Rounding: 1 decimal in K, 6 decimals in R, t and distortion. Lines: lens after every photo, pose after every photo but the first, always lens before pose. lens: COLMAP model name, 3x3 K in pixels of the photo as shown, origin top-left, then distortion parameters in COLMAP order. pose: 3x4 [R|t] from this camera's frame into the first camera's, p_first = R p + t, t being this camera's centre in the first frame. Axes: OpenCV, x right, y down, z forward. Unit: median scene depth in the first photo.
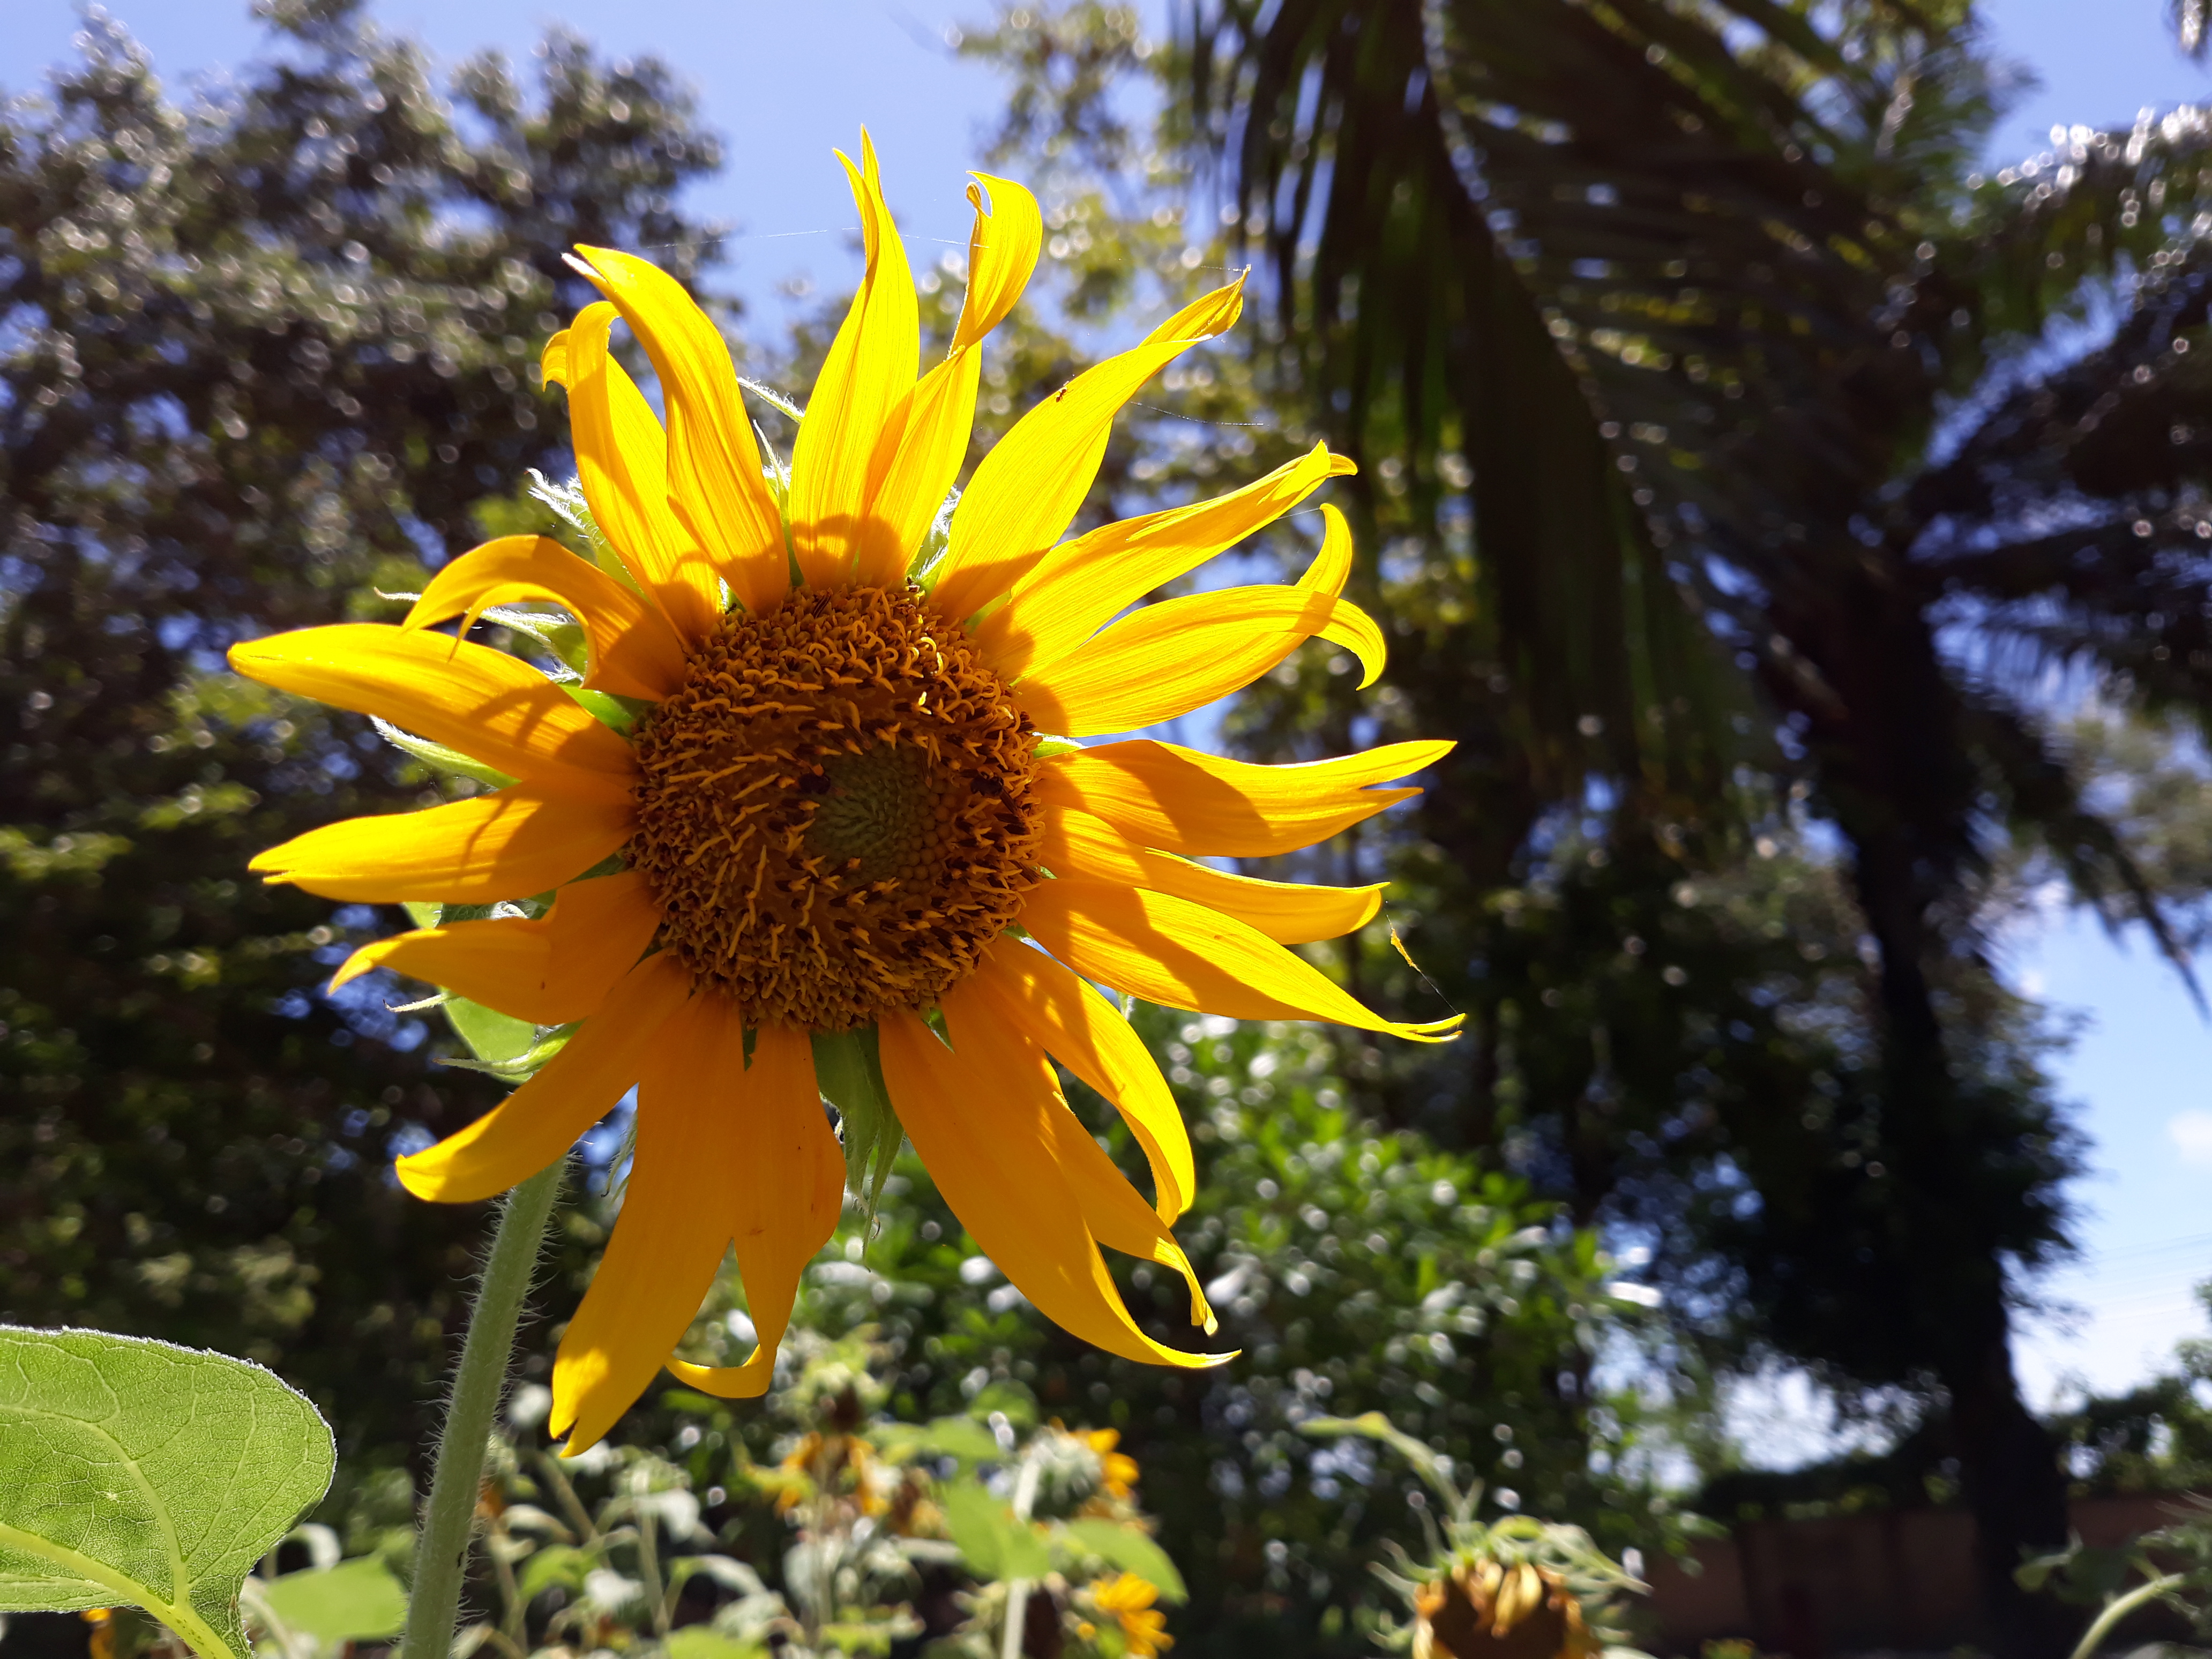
lens RADIAL K [[1958.2, 0, 1105.9], [0, 1958.2, 859.8], [0, 0, 1]] dist [0.003506, -0.107884]
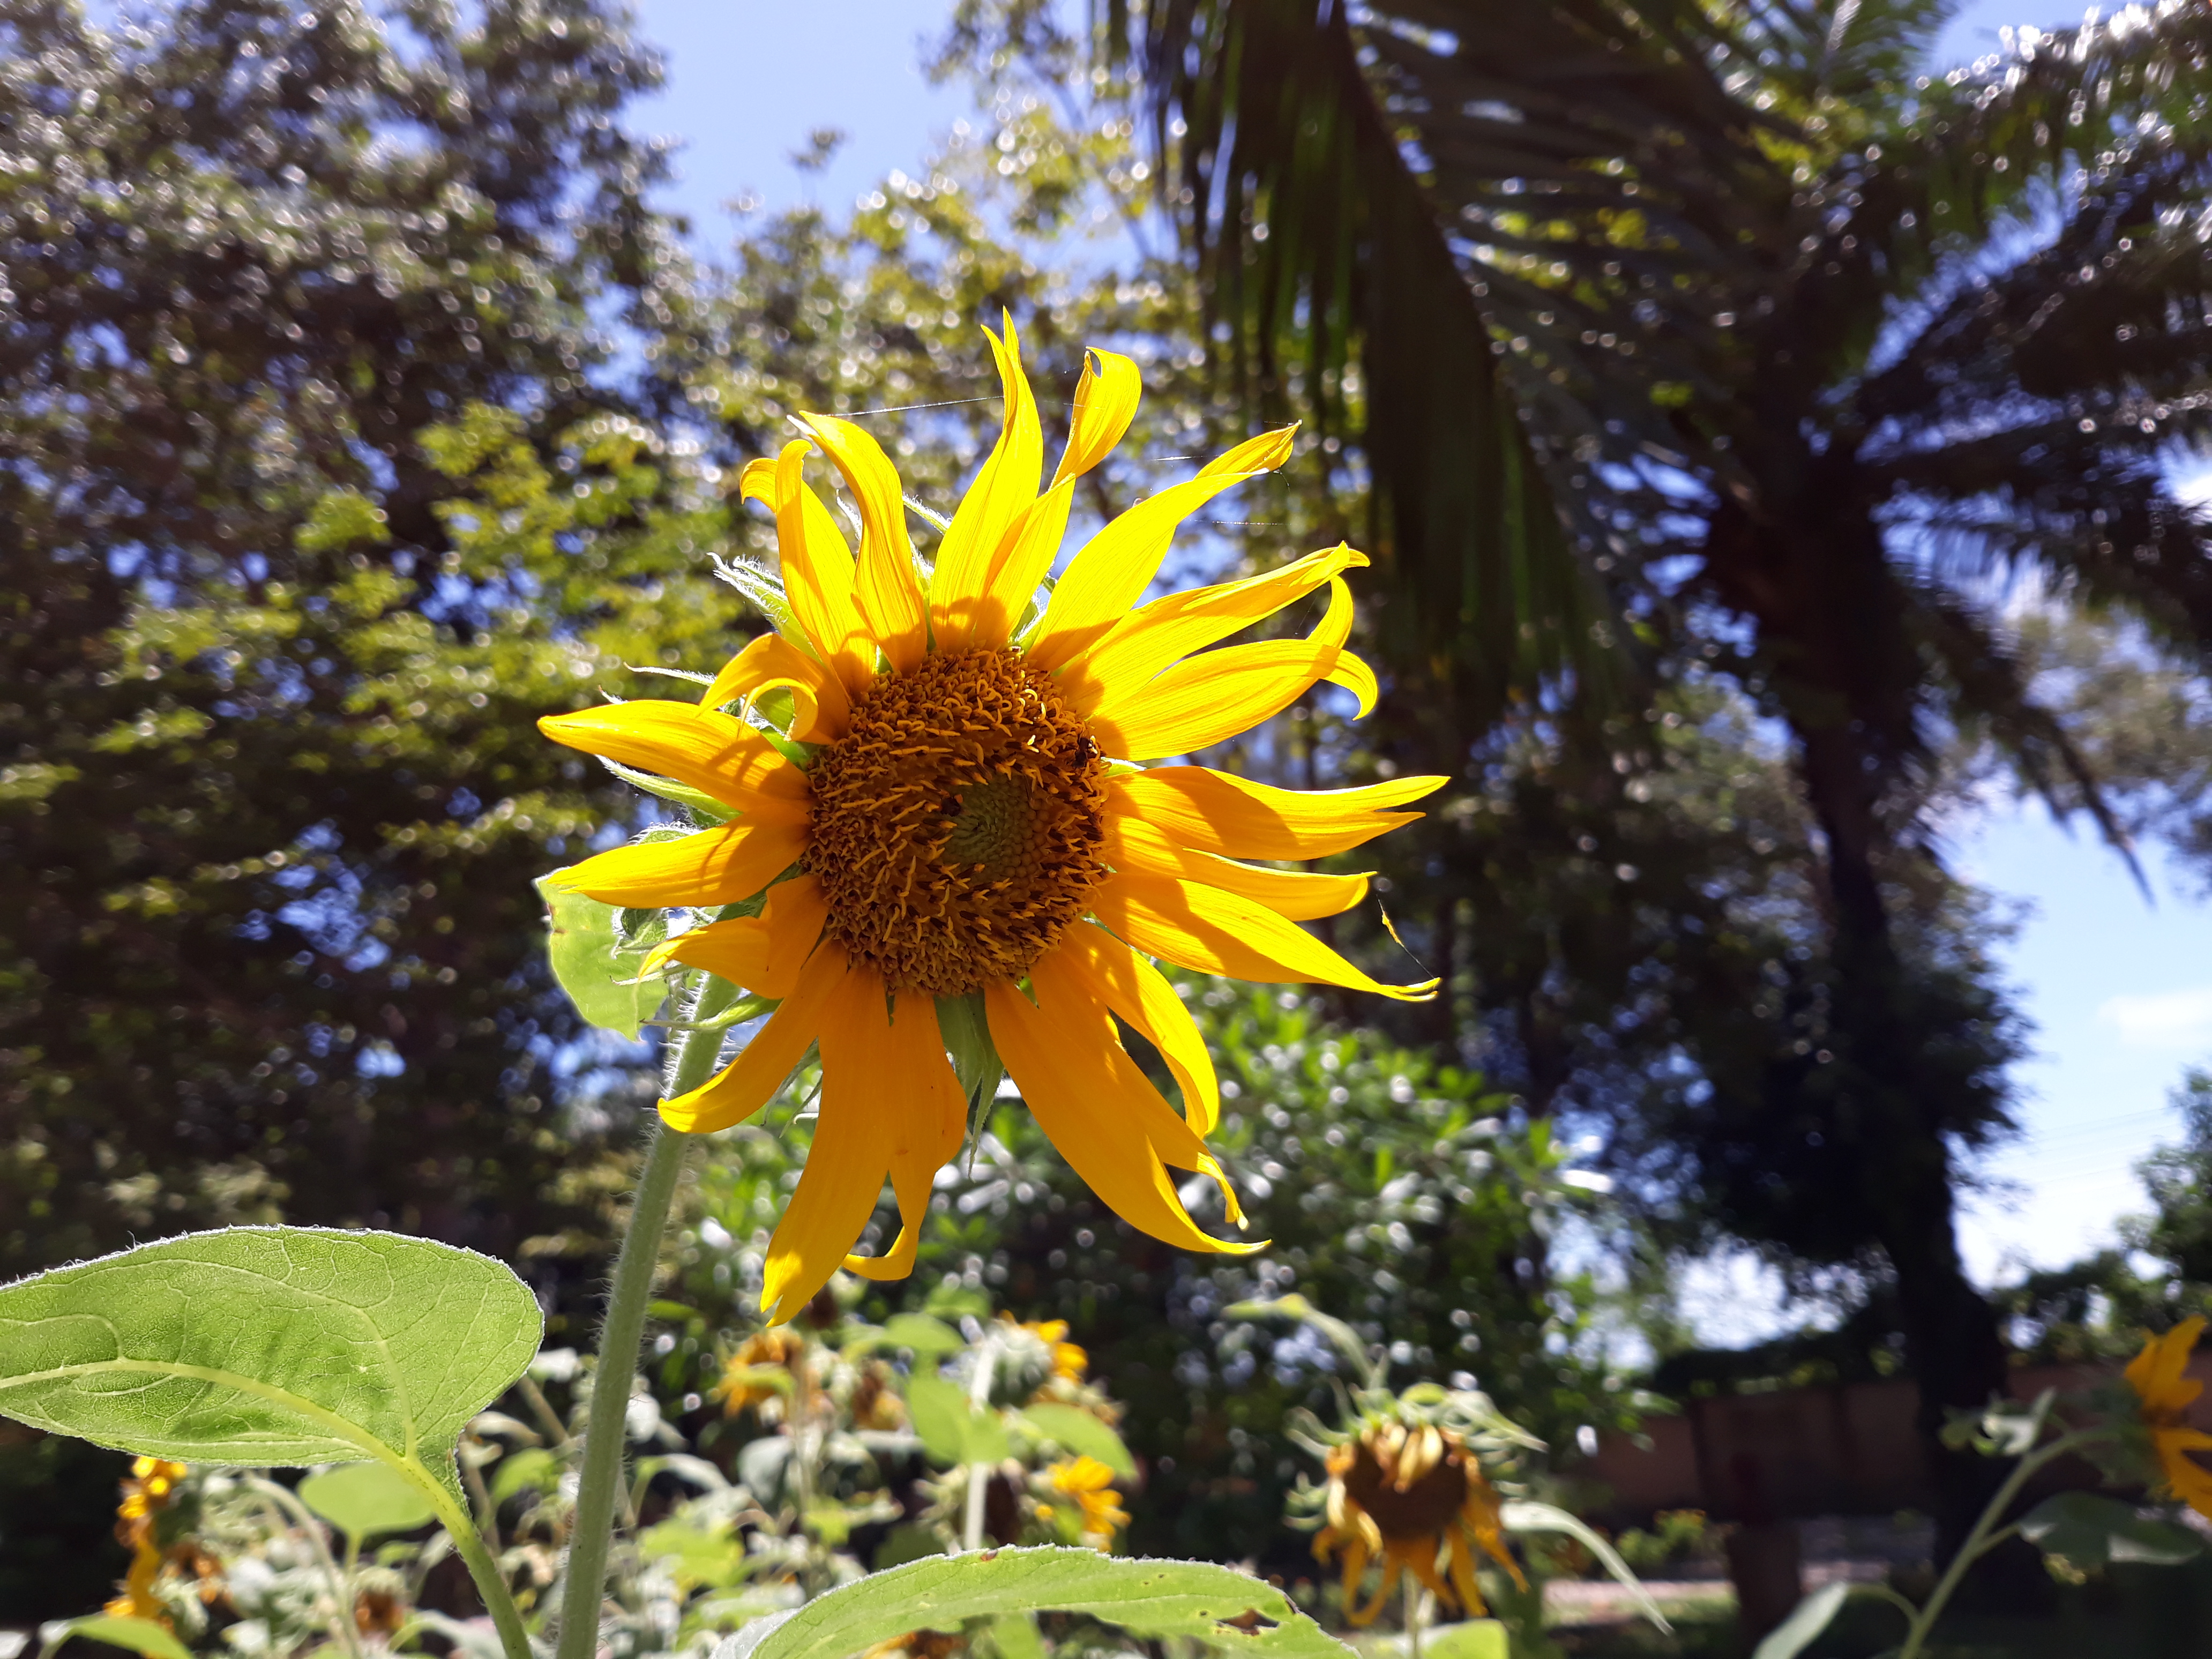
lens RADIAL K [[1935.6, 0, 1001.8], [0, 1935.6, 832.8], [0, 0, 1]] dist [-0.004504, -0.002764]
pose [[0.999985, -0.002467, 0.004878, -0.117581], [0.002349, 0.999712, 0.023867, -0.050900], [-0.004935, -0.023855, 0.999703, -0.270052]]
